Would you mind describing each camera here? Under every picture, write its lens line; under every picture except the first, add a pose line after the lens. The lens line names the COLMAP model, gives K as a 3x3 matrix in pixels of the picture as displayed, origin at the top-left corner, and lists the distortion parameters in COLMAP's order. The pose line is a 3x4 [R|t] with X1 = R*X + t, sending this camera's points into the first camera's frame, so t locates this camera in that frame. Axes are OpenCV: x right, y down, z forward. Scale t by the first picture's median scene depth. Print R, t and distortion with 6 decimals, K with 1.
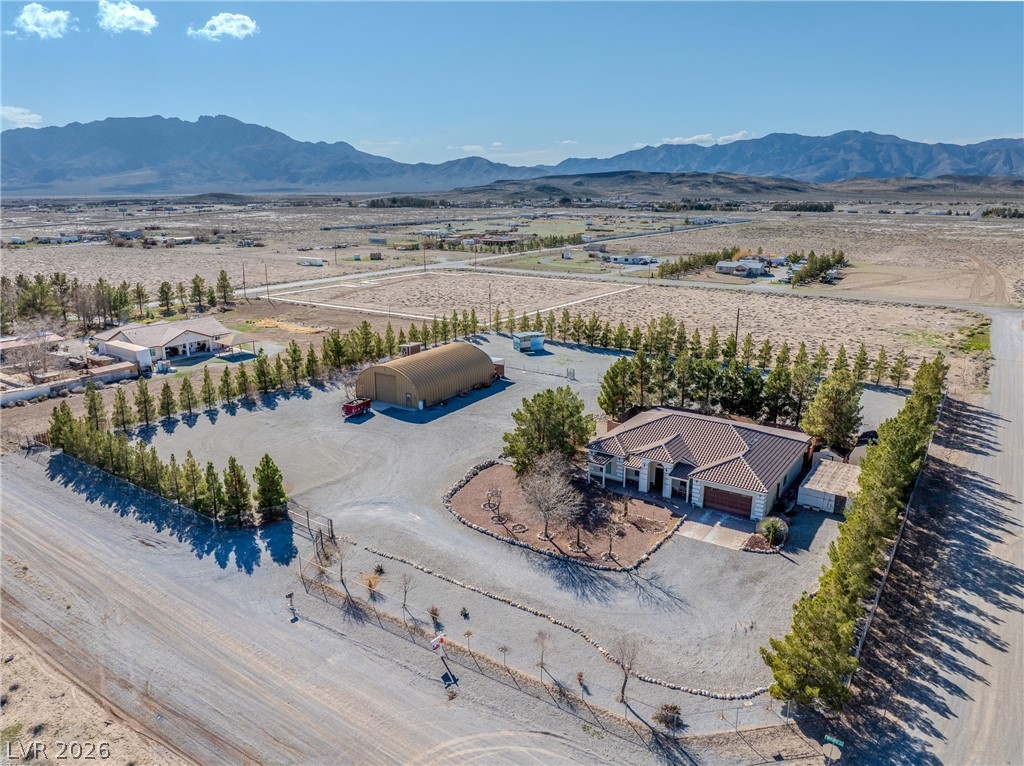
lens RADIAL K [[721.7, 0, 512.0], [0, 721.7, 383.0], [0, 0, 1]] dist [-0.045582, 0.012416]
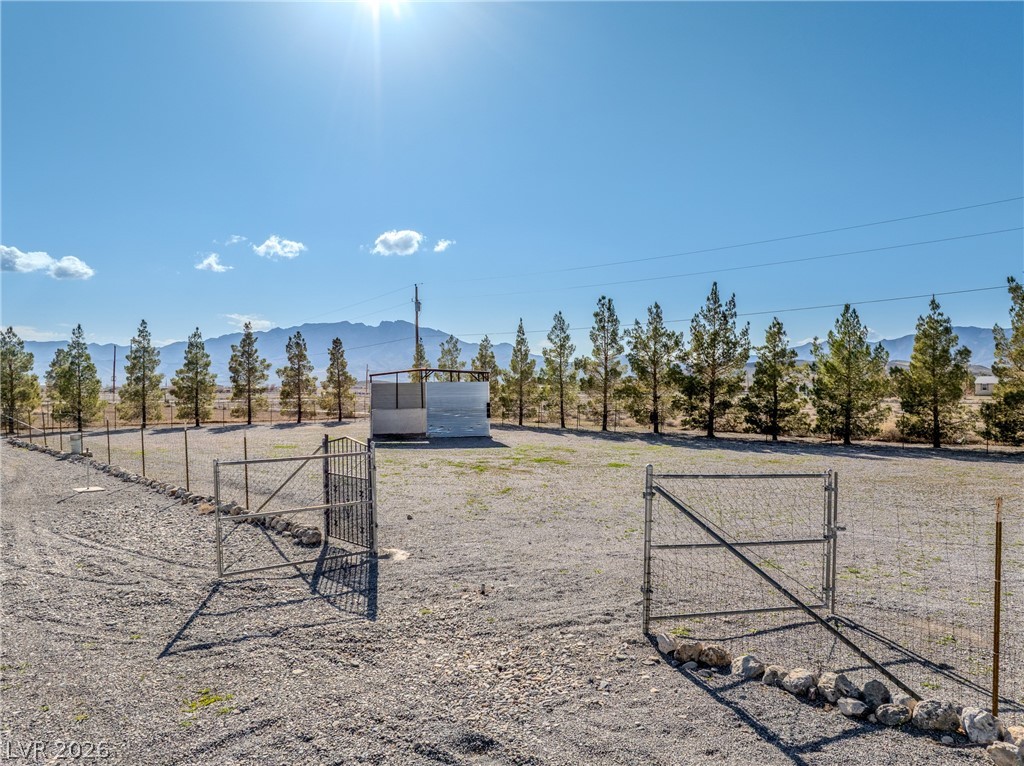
lens RADIAL K [[730.9, 0, 512.0], [0, 730.9, 383.0], [0, 0, 1]] dist [-0.038161, -0.000723]
pose [[0.974293, -0.002355, -0.225274, 0.209097], [-0.059597, 0.961629, -0.267802, -0.002753], [0.217261, 0.274343, 0.936768, 1.573142]]
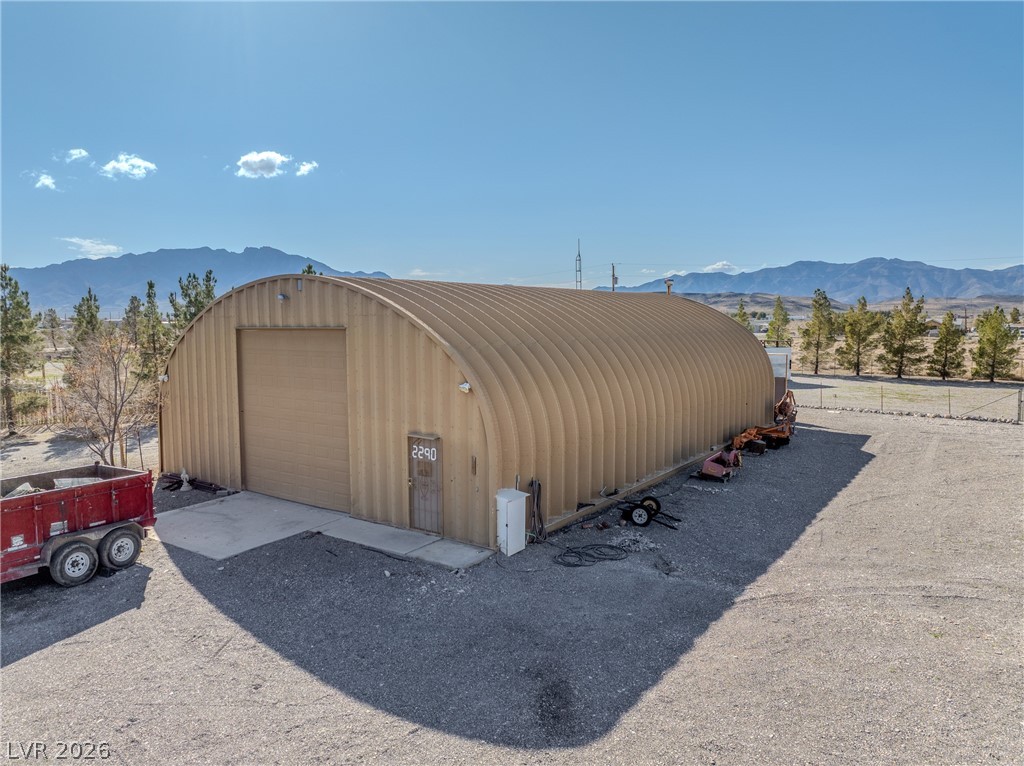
lens RADIAL K [[711.8, 0, 512.0], [0, 711.8, 383.0], [0, 0, 1]] dist [-0.042231, 0.000533]
pose [[0.999196, 0.001306, -0.040077, -0.177678], [-0.008290, 0.984606, -0.174592, 0.042457], [0.039232, 0.174783, 0.983825, 1.265432]]
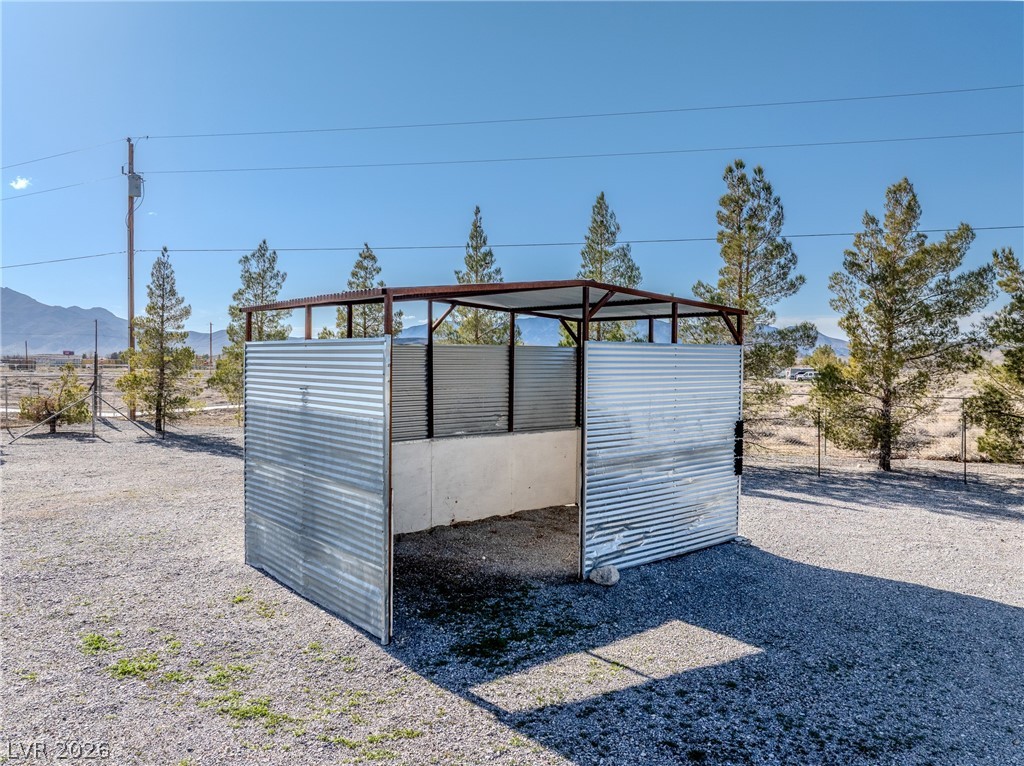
lens RADIAL K [[730.9, 0, 512.0], [0, 730.9, 383.0], [0, 0, 1]] dist [-0.038161, -0.000723]
pose [[0.951999, 0.014580, 0.305755, 0.006657], [0.067997, 0.963837, -0.257673, -0.089075], [-0.298455, 0.266095, 0.916580, 1.907333]]
